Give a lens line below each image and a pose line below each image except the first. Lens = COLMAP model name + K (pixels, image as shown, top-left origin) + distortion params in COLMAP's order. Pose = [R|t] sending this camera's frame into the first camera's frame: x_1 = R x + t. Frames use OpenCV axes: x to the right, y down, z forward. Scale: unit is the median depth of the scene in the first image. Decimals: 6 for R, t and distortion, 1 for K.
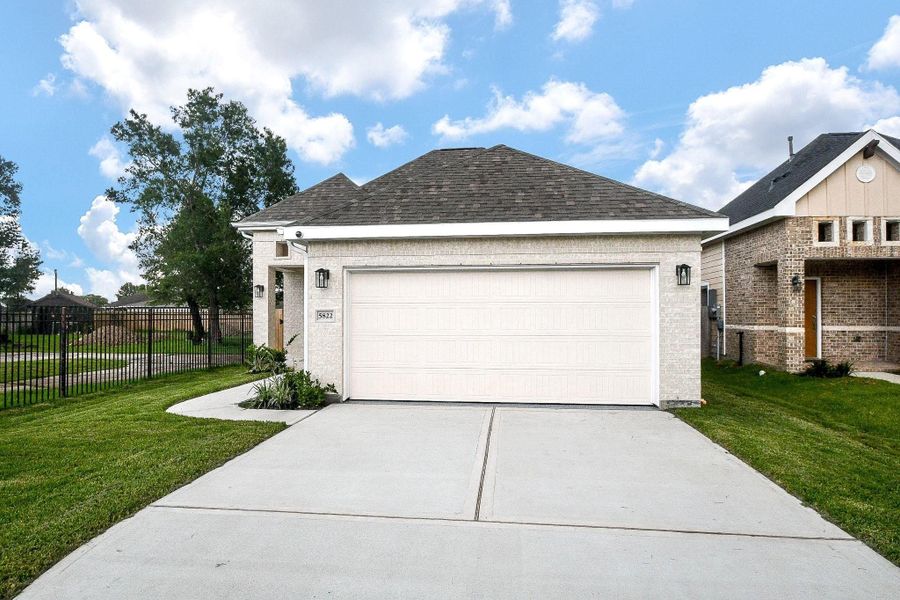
lens RADIAL K [[510.5, 0, 453.8], [0, 510.5, 303.2], [0, 0, 1]] dist [-0.002005, -0.021009]
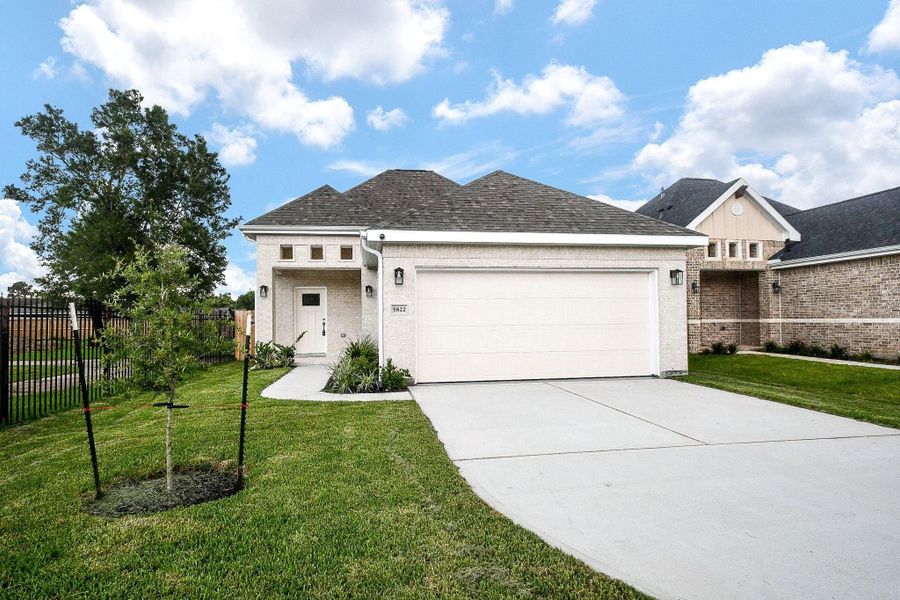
lens RADIAL K [[451.9, 0, 448.8], [0, 451.9, 304.3], [0, 0, 1]] dist [0.012492, -0.022621]
pose [[0.966276, -0.001959, 0.257501, -0.274095], [0.005115, 0.999920, -0.011586, 0.017118], [-0.257457, 0.012513, 0.966209, -0.000123]]
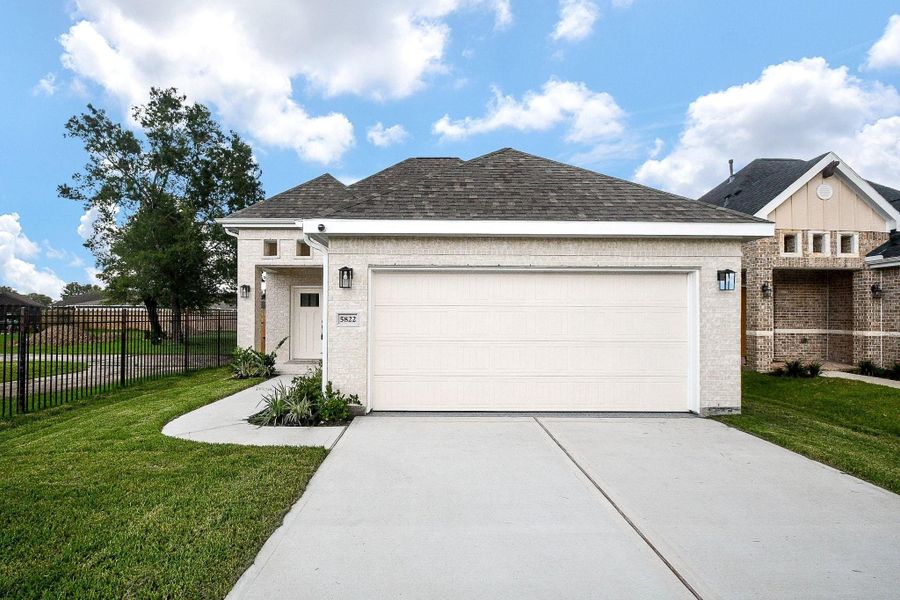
lens RADIAL K [[451.9, 0, 448.8], [0, 451.9, 304.3], [0, 0, 1]] dist [0.012492, -0.022621]
pose [[0.992223, 0.008729, 0.124166, -0.118073], [-0.008459, 0.999961, -0.002698, -0.000772], [-0.124184, 0.001626, 0.992258, 0.124194]]
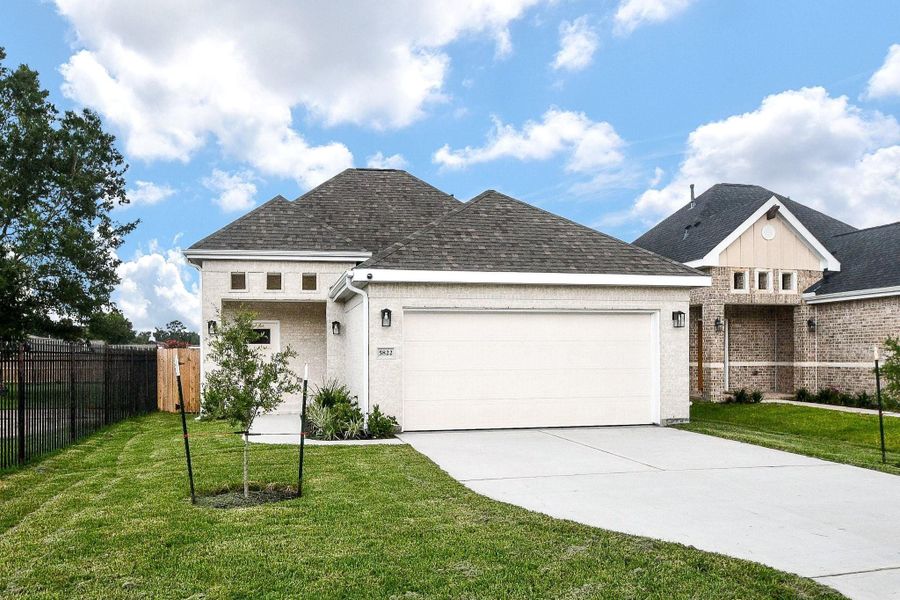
lens RADIAL K [[670.7, 0, 447.0], [0, 670.7, 344.1], [0, 0, 1]] dist [-0.024953, -0.001846]
pose [[0.950488, 0.000167, 0.310762, -0.383321], [-0.001143, 0.999995, 0.002960, 0.001276], [-0.310760, -0.003168, 0.950483, -0.251597]]
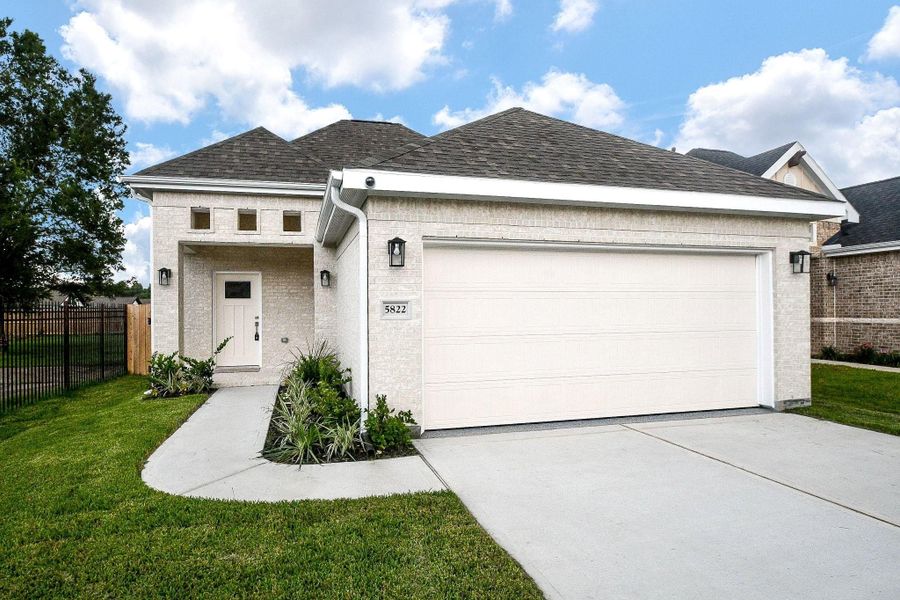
lens RADIAL K [[493.6, 0, 445.4], [0, 493.6, 303.8], [0, 0, 1]] dist [-0.000875, -0.014761]
pose [[0.933664, -0.002073, 0.358144, -0.286229], [-0.000491, 0.999975, 0.007070, 0.008481], [-0.358150, -0.006777, 0.933640, 0.253253]]
